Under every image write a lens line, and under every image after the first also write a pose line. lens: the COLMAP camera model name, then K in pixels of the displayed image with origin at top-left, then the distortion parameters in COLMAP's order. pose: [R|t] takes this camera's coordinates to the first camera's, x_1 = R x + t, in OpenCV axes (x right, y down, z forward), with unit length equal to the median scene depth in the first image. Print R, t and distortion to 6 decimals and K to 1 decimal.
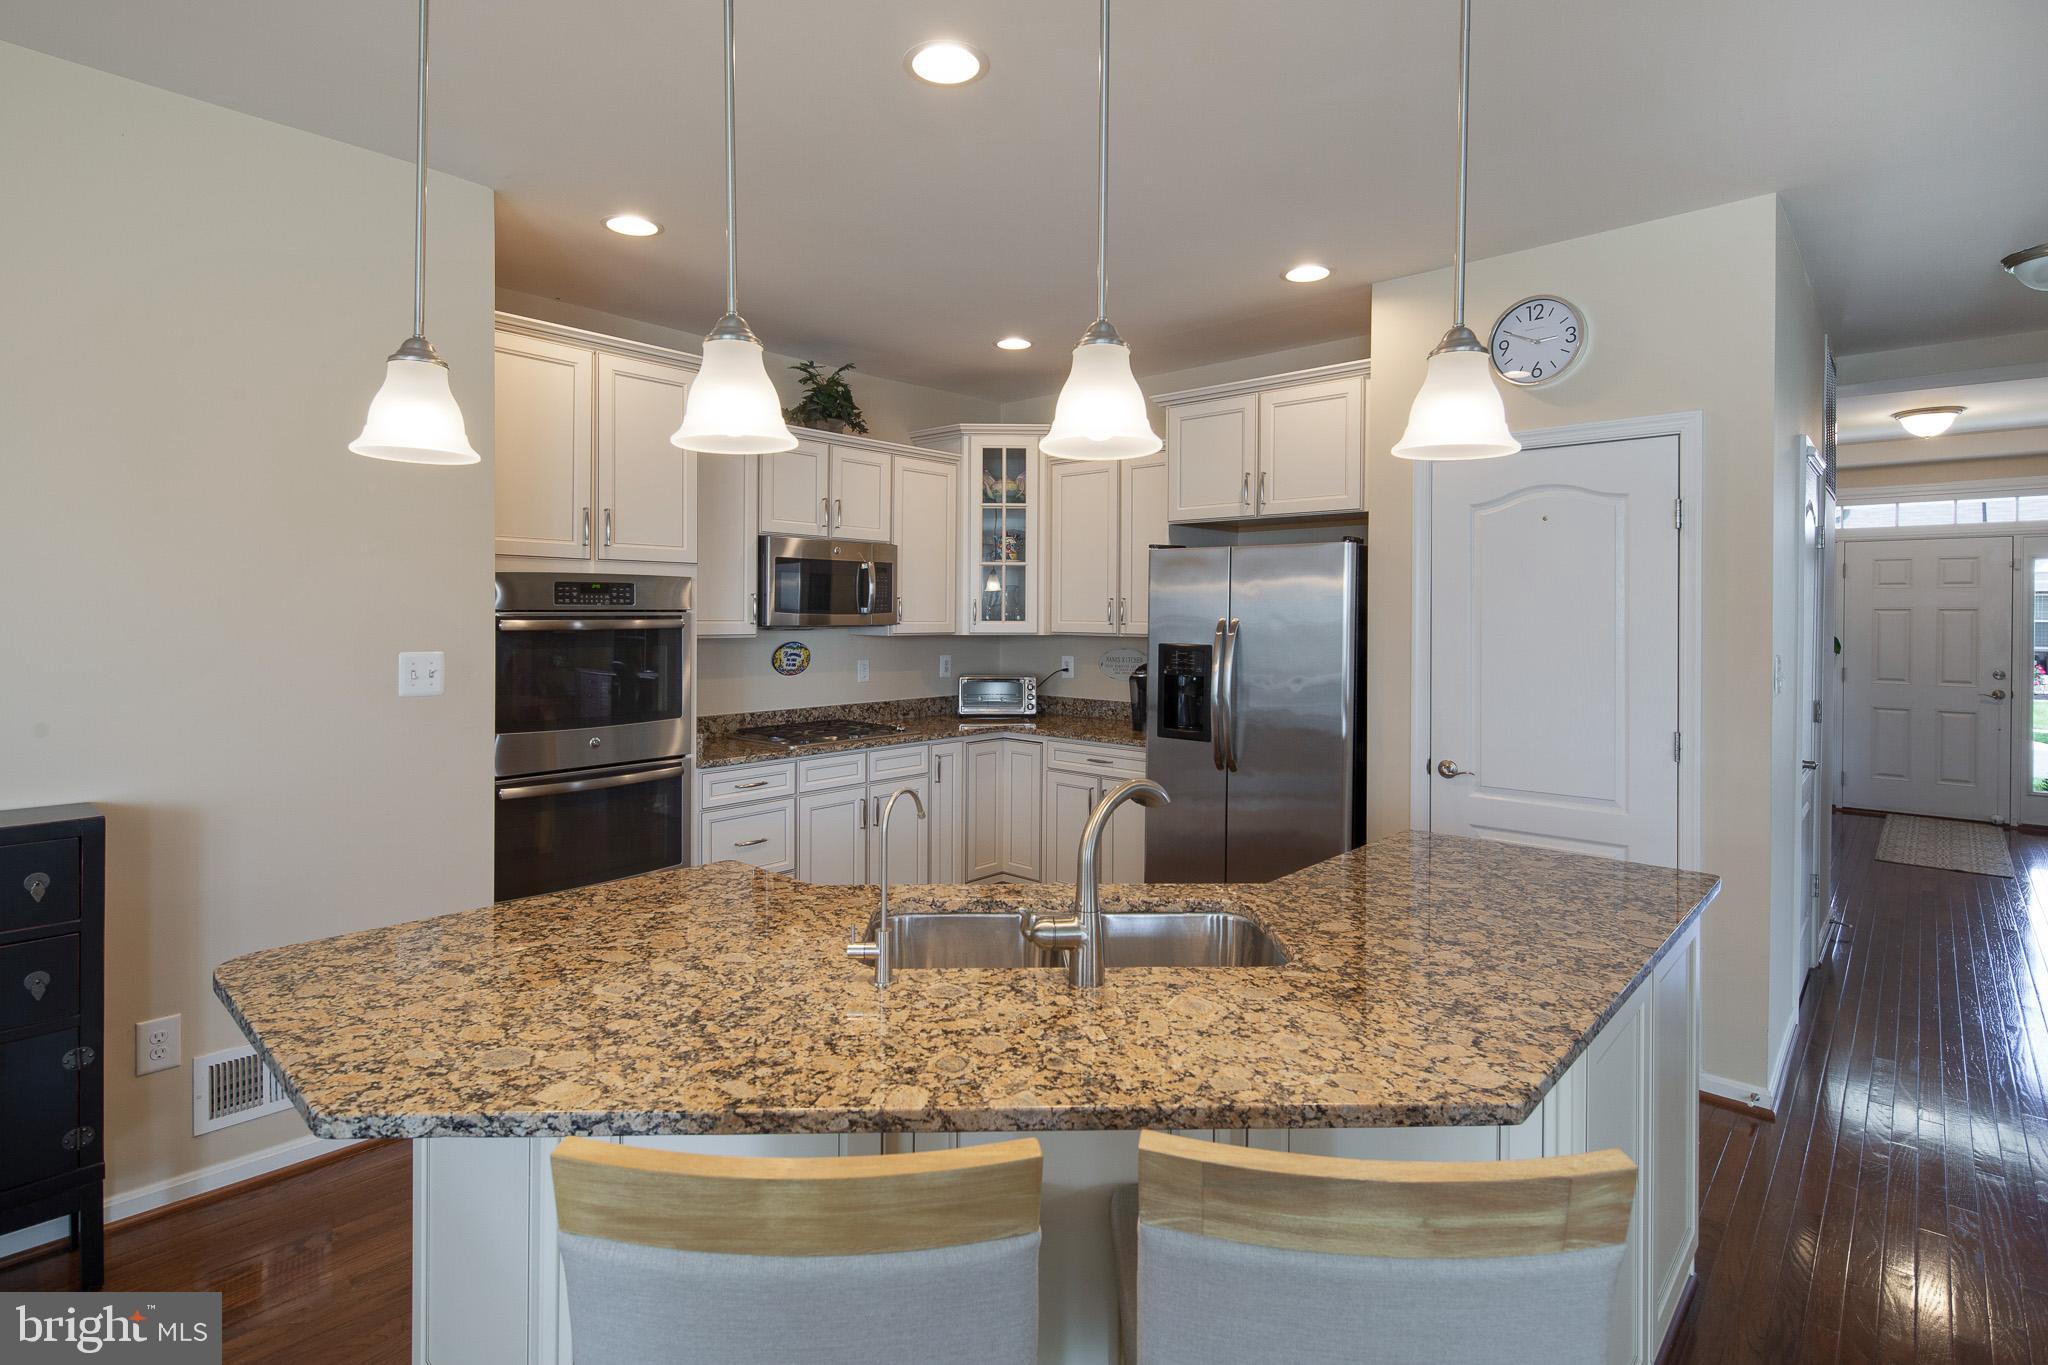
lens RADIAL K [[994.4, 0, 1012.3], [0, 994.4, 610.7], [0, 0, 1]] dist [-0.001146, -0.000314]
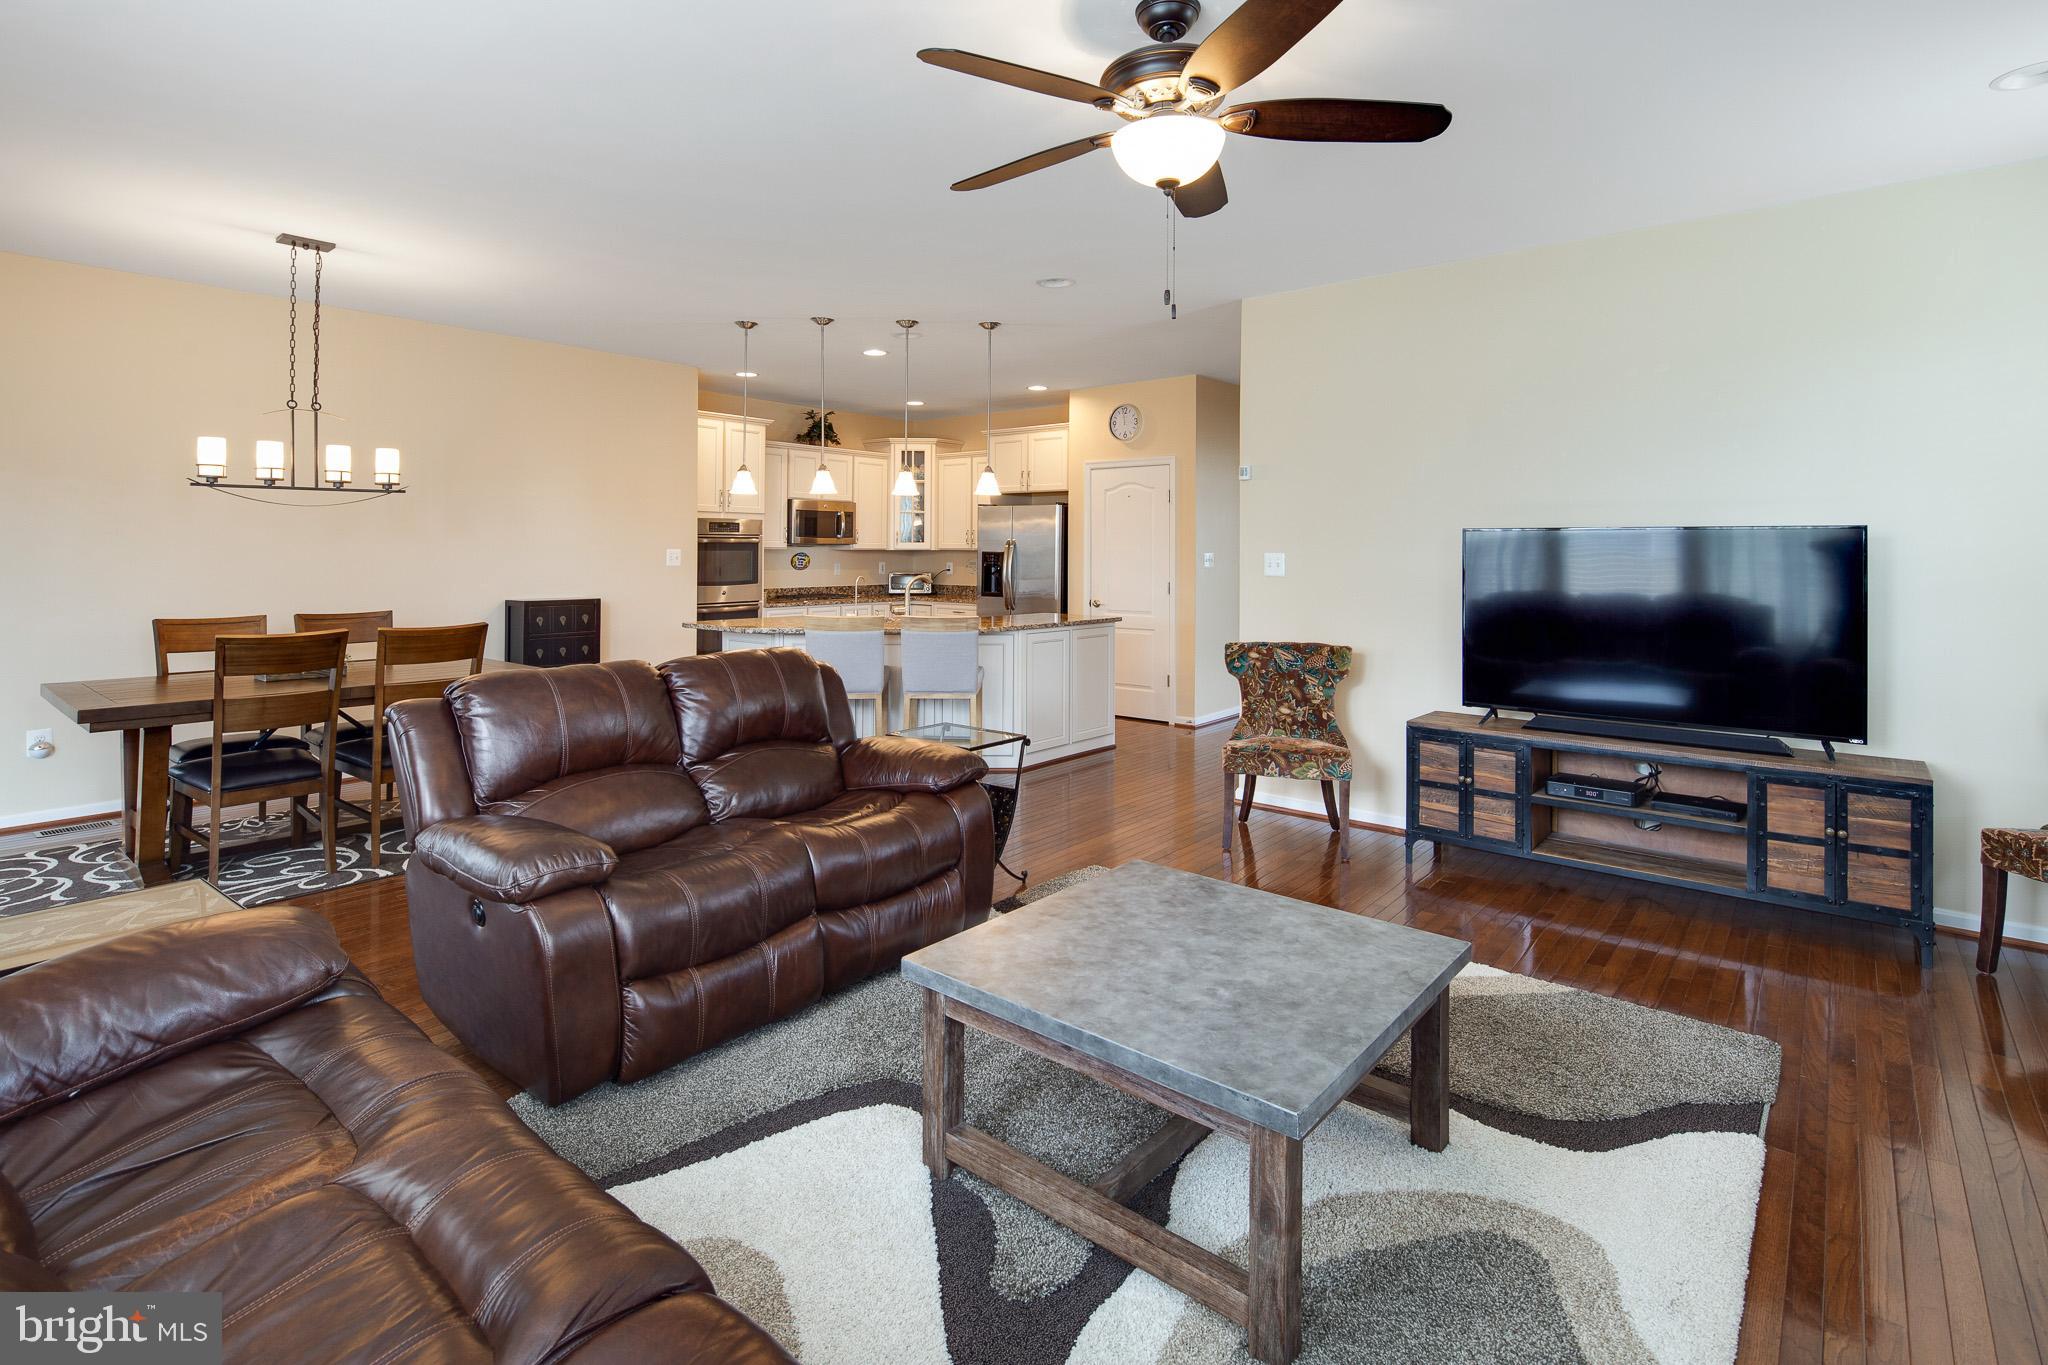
lens RADIAL K [[1008.0, 0, 1012.2], [0, 1008.0, 543.4], [0, 0, 1]] dist [-0.000194, -0.000069]
pose [[0.998611, 0.000859, 0.052676, 0.091201], [-0.000648, 0.999992, -0.004017, 0.022250], [-0.052679, 0.003977, 0.998604, -1.050549]]
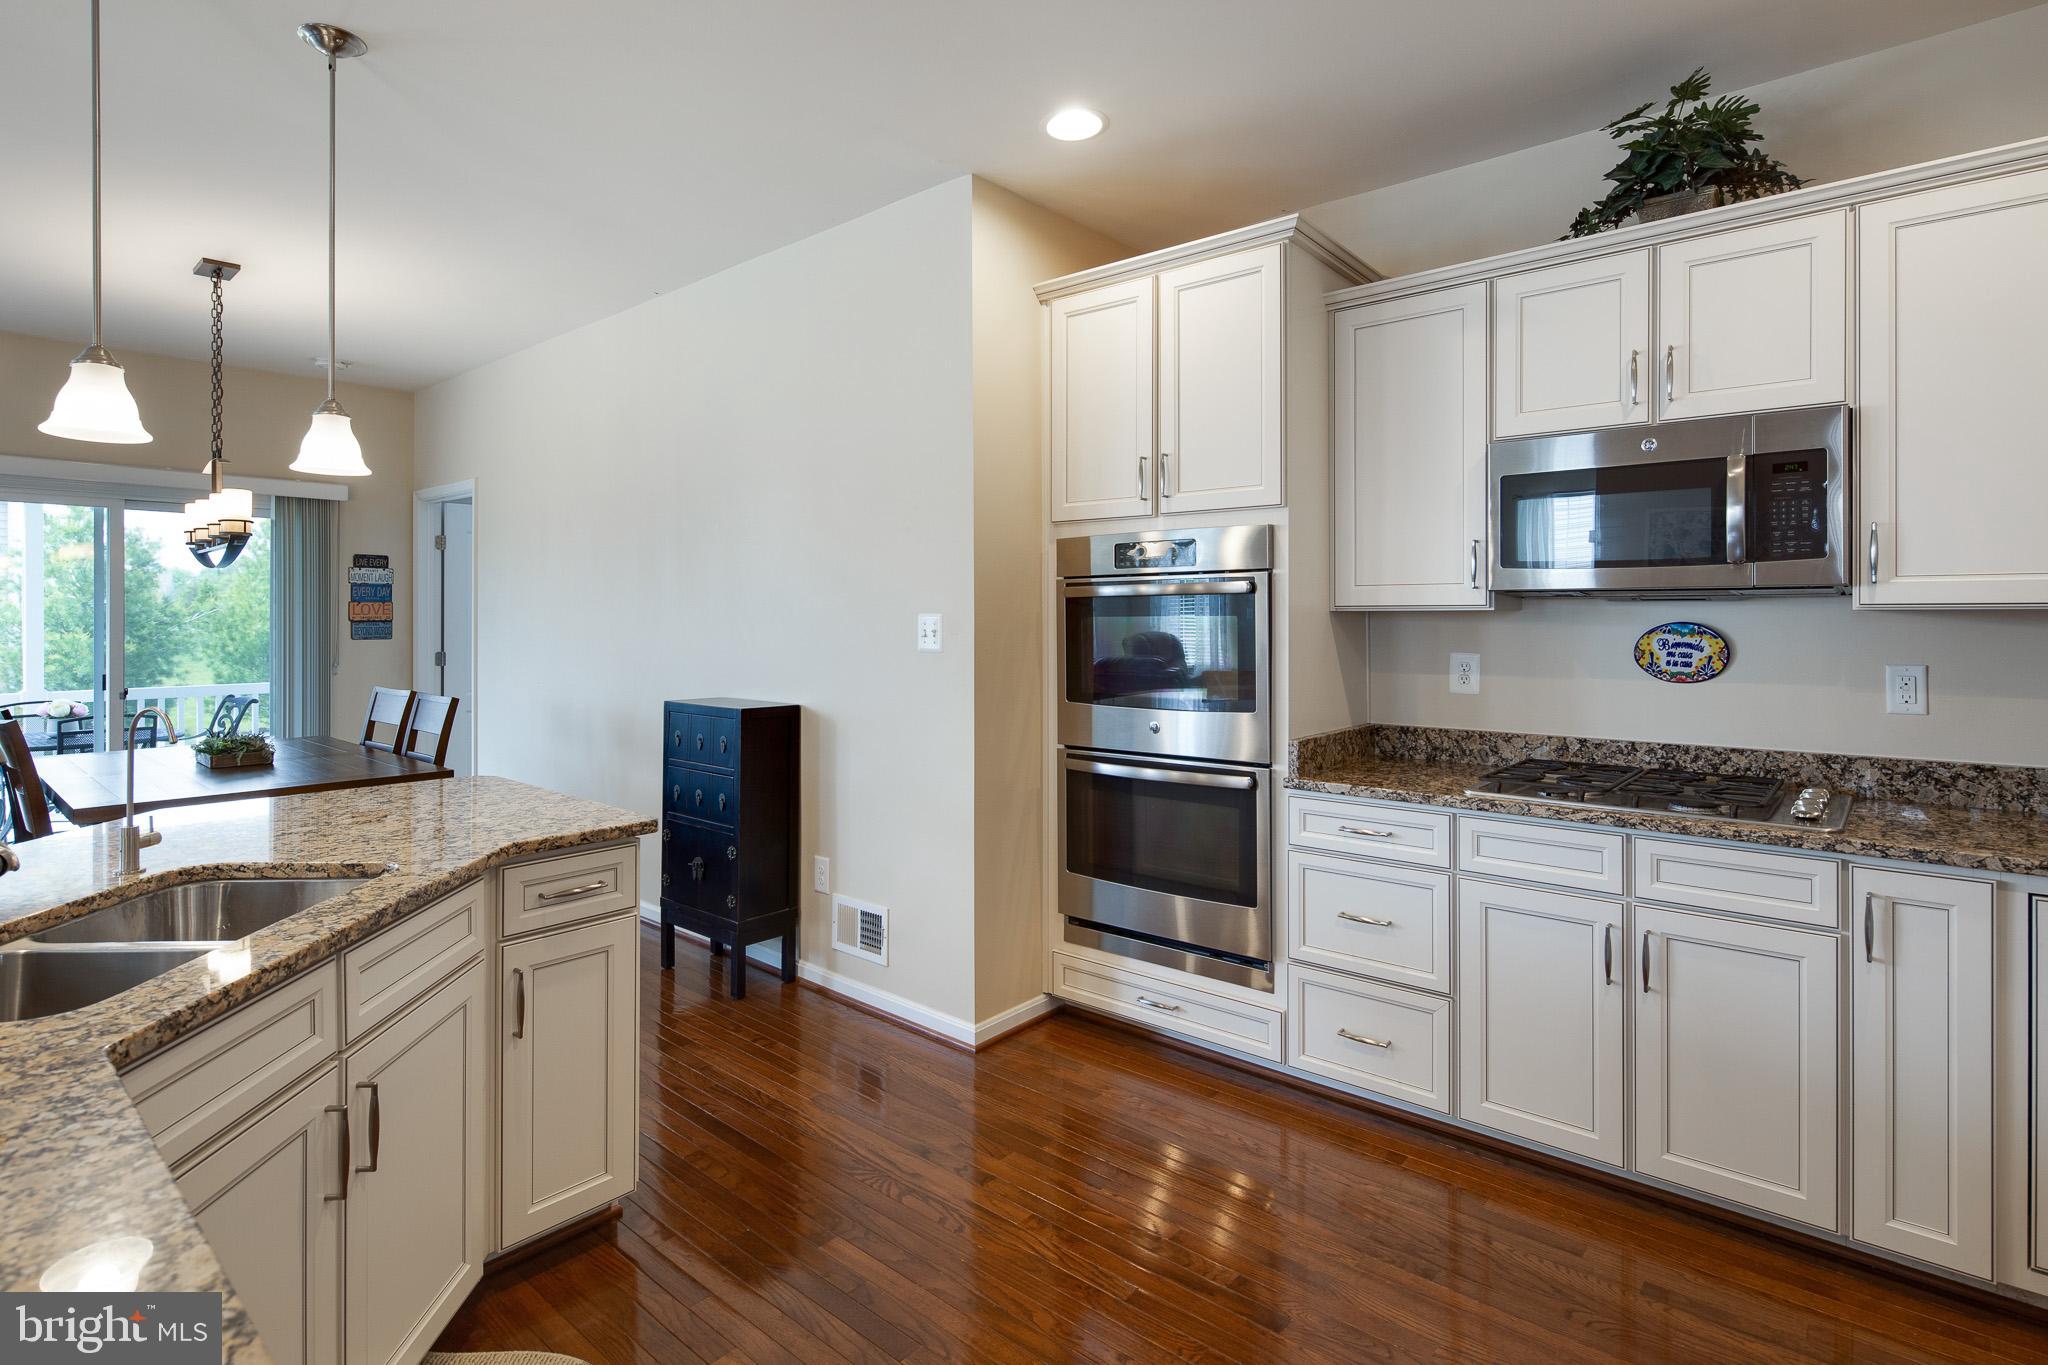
lens RADIAL K [[994.4, 0, 1012.3], [0, 994.4, 610.7], [0, 0, 1]] dist [-0.001146, -0.000314]
pose [[0.029655, -0.012073, -0.999487, 0.340671], [0.003262, 0.999923, -0.011981, 0.032680], [0.999555, -0.002905, 0.029692, 0.660910]]
